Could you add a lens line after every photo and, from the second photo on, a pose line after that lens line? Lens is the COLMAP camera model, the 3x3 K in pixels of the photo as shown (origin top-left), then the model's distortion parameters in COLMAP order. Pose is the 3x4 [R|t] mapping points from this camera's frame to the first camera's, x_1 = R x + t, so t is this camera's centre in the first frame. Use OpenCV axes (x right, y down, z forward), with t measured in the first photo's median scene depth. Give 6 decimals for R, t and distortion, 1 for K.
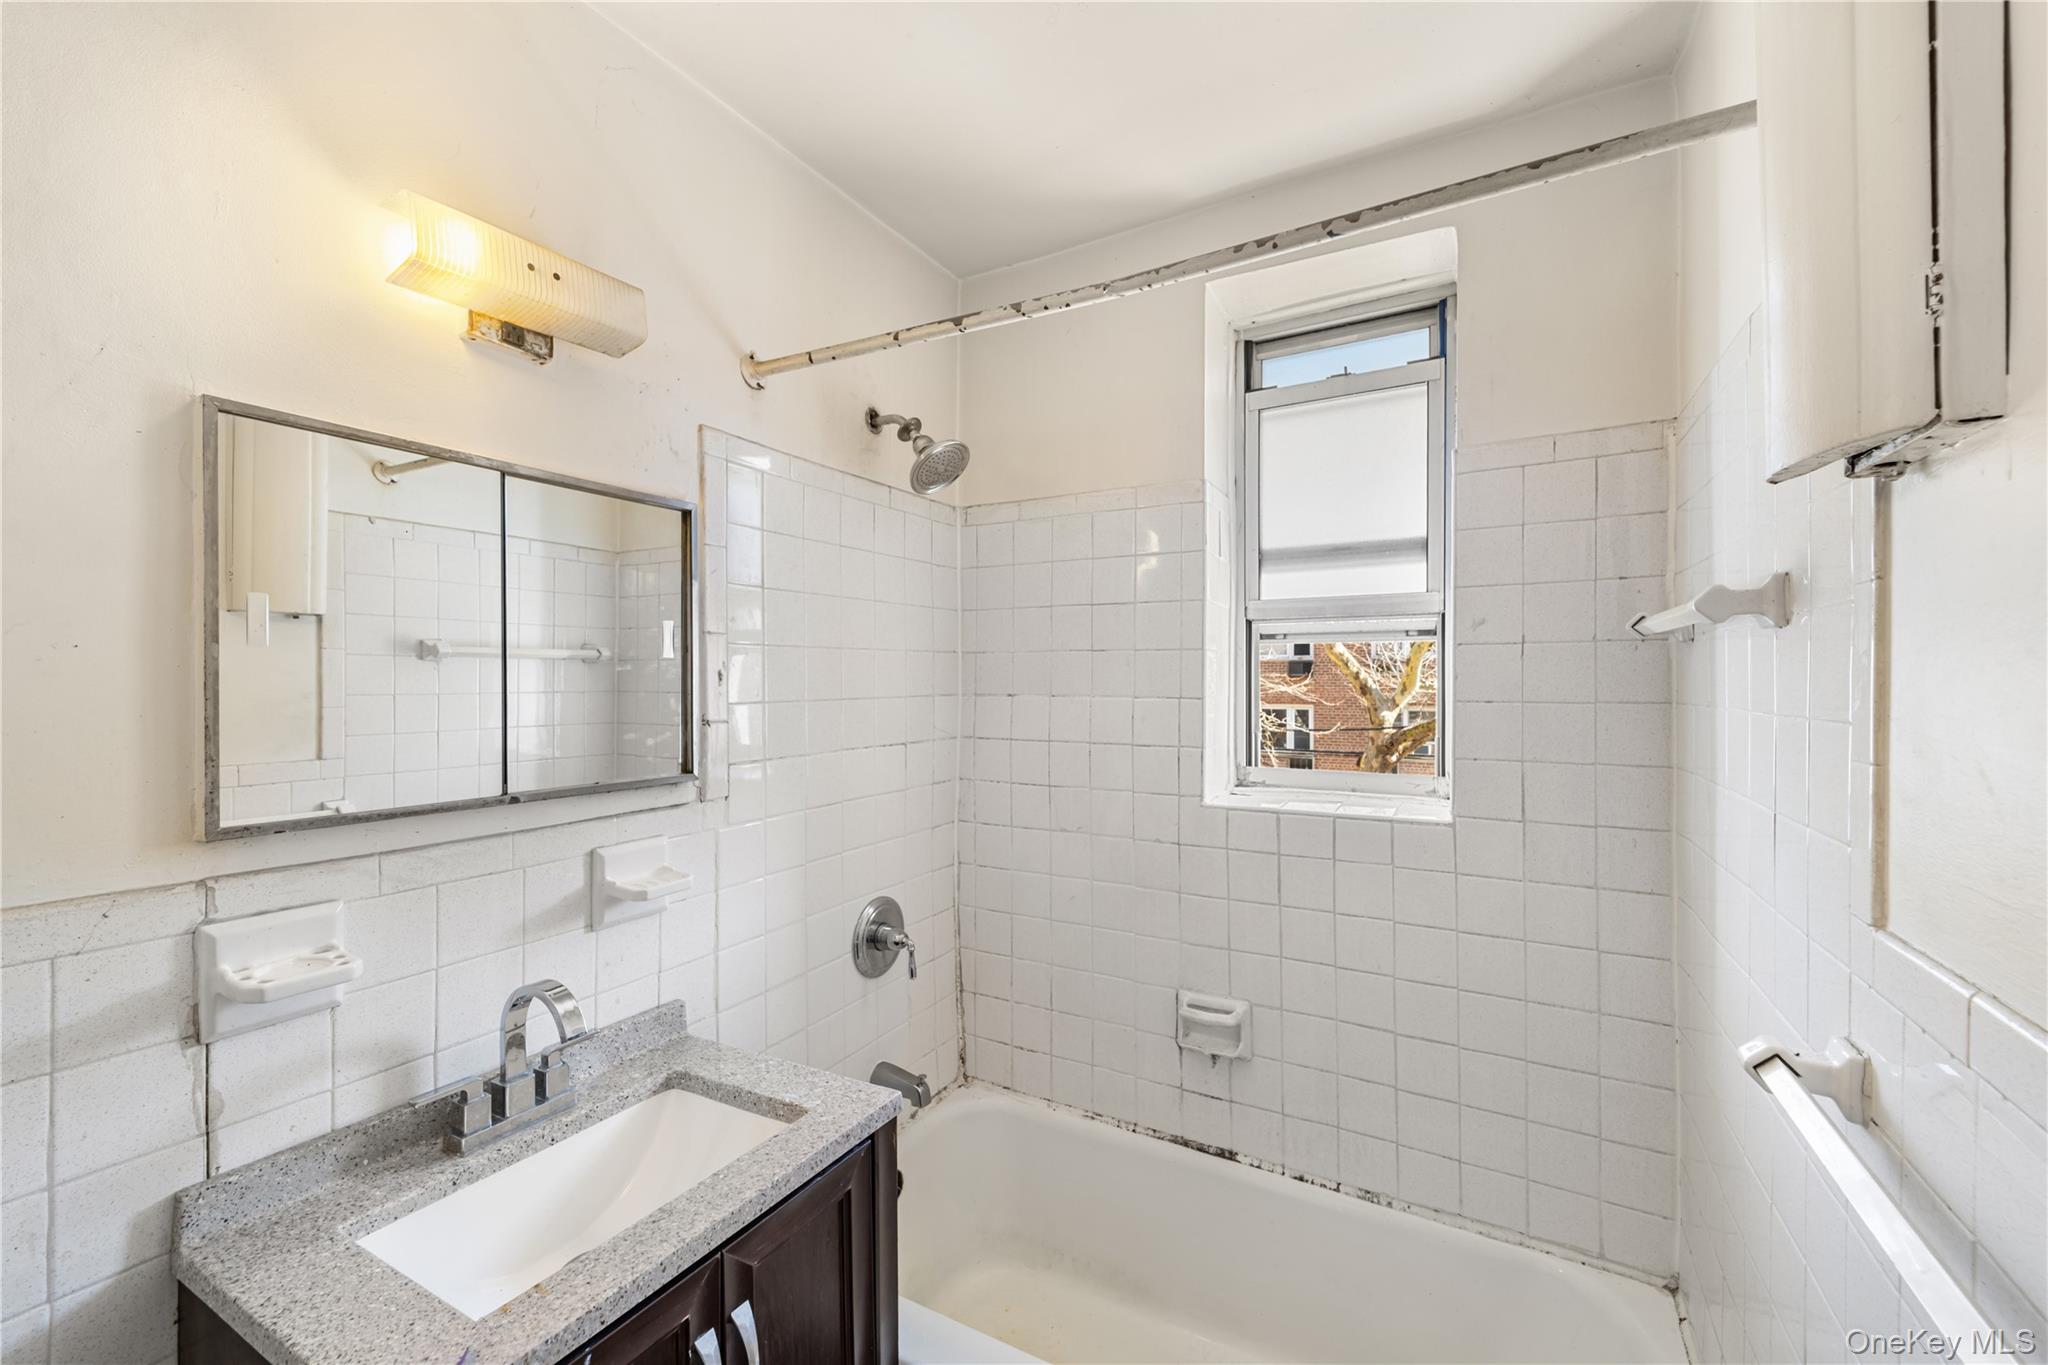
lens RADIAL K [[825.2, 0, 1020.6], [0, 825.2, 686.1], [0, 0, 1]] dist [-0.000456, 0.000161]
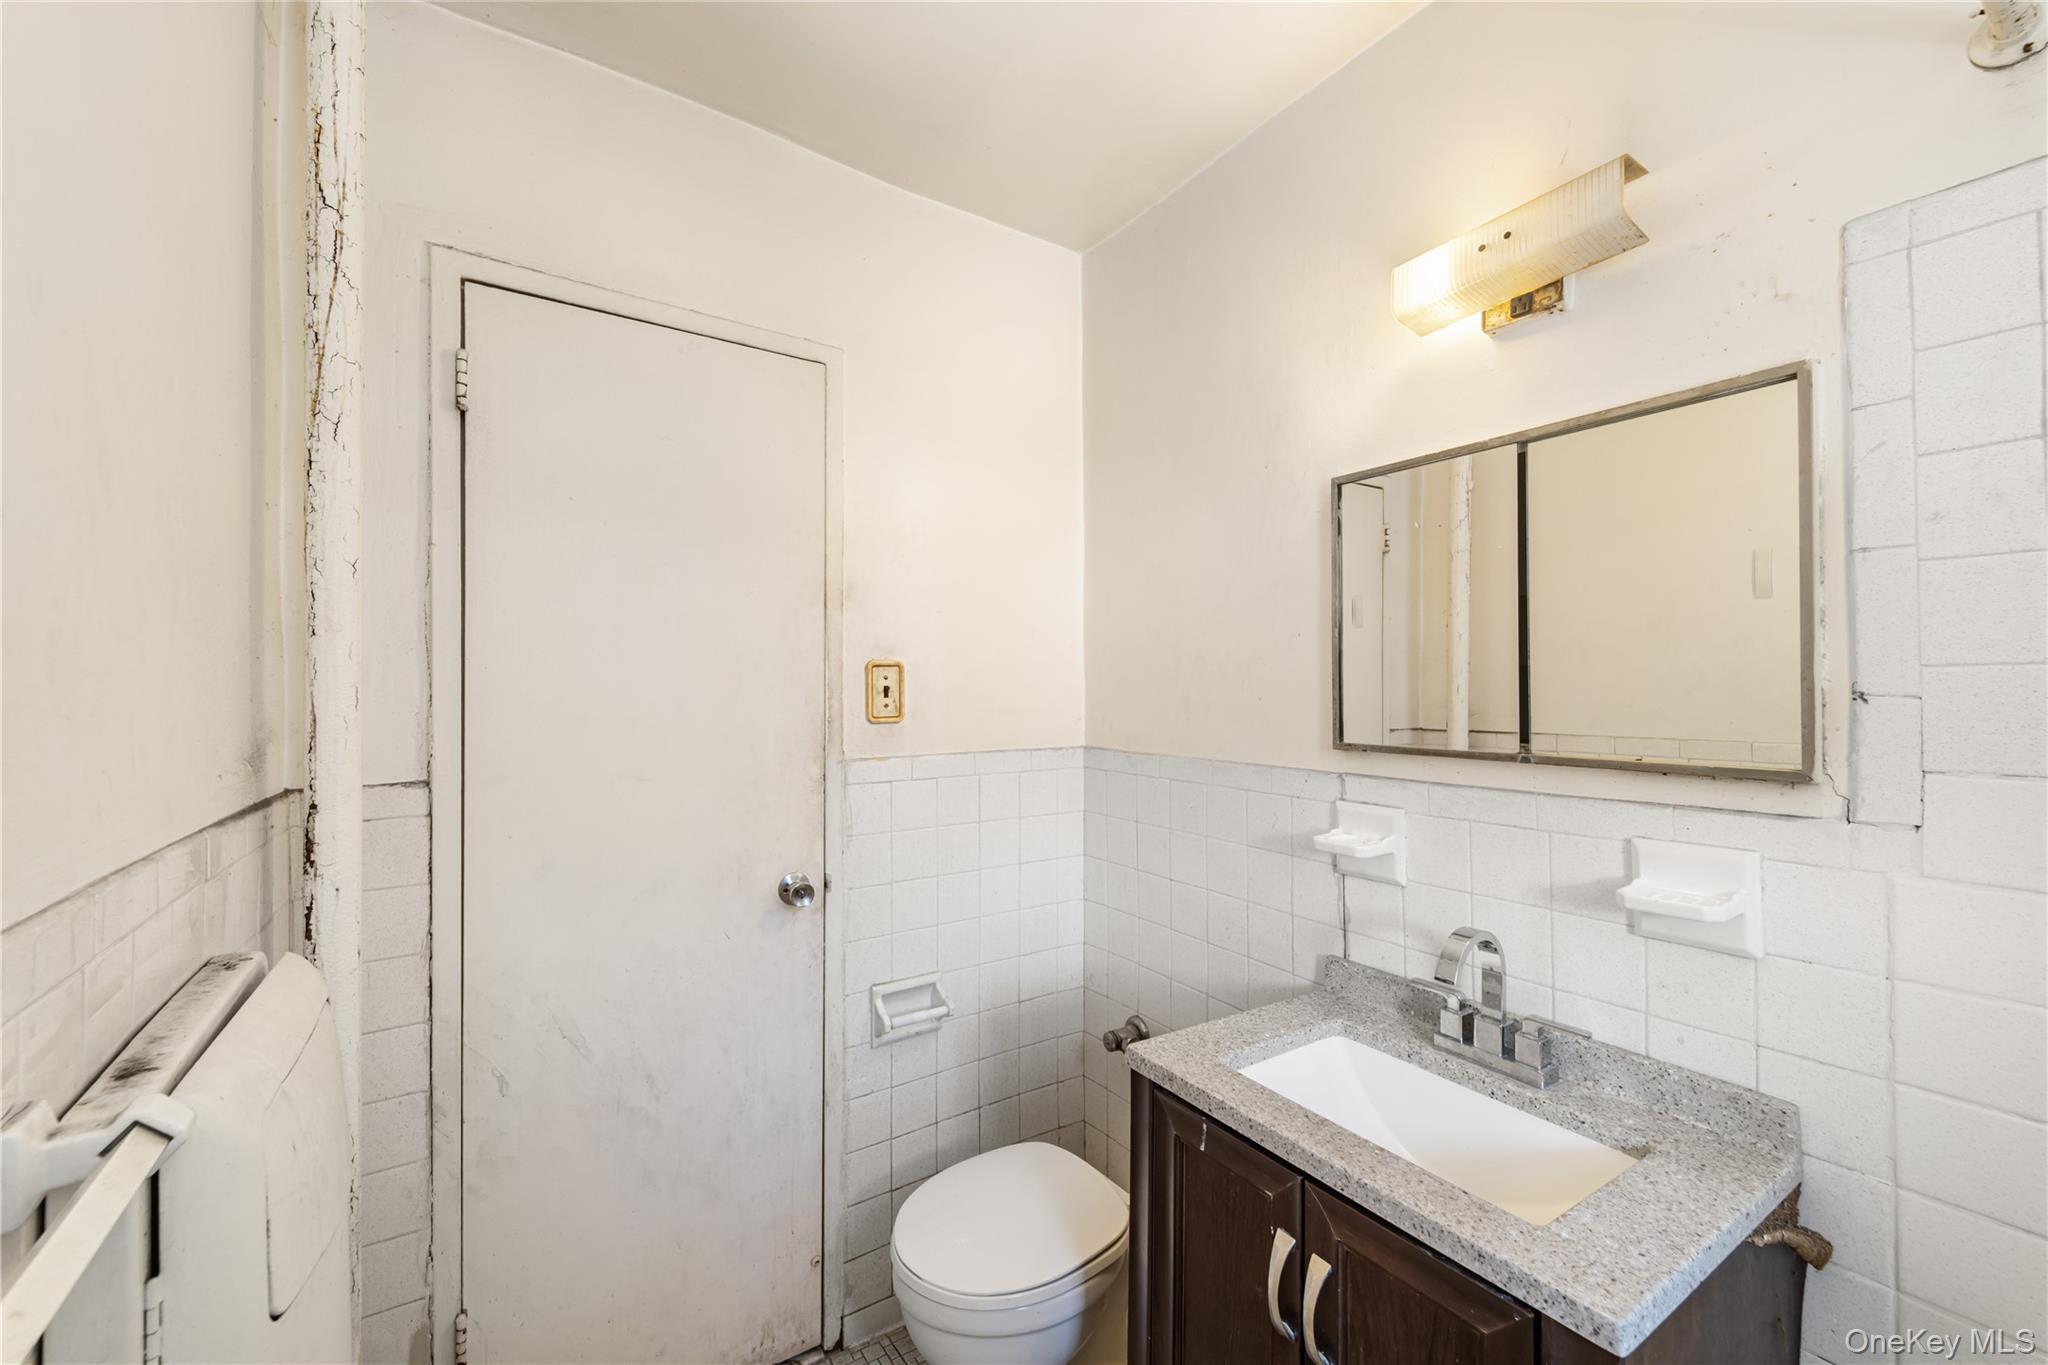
lens RADIAL K [[825.2, 0, 1026.0], [0, 825.2, 682.0], [0, 0, 1]] dist [-0.000456, 0.000161]
pose [[-0.454585, -0.000400, -0.890703, 0.614028], [-0.000382, 1.000000, -0.000254, 0.045219], [0.890703, 0.000225, -0.454586, 0.975083]]
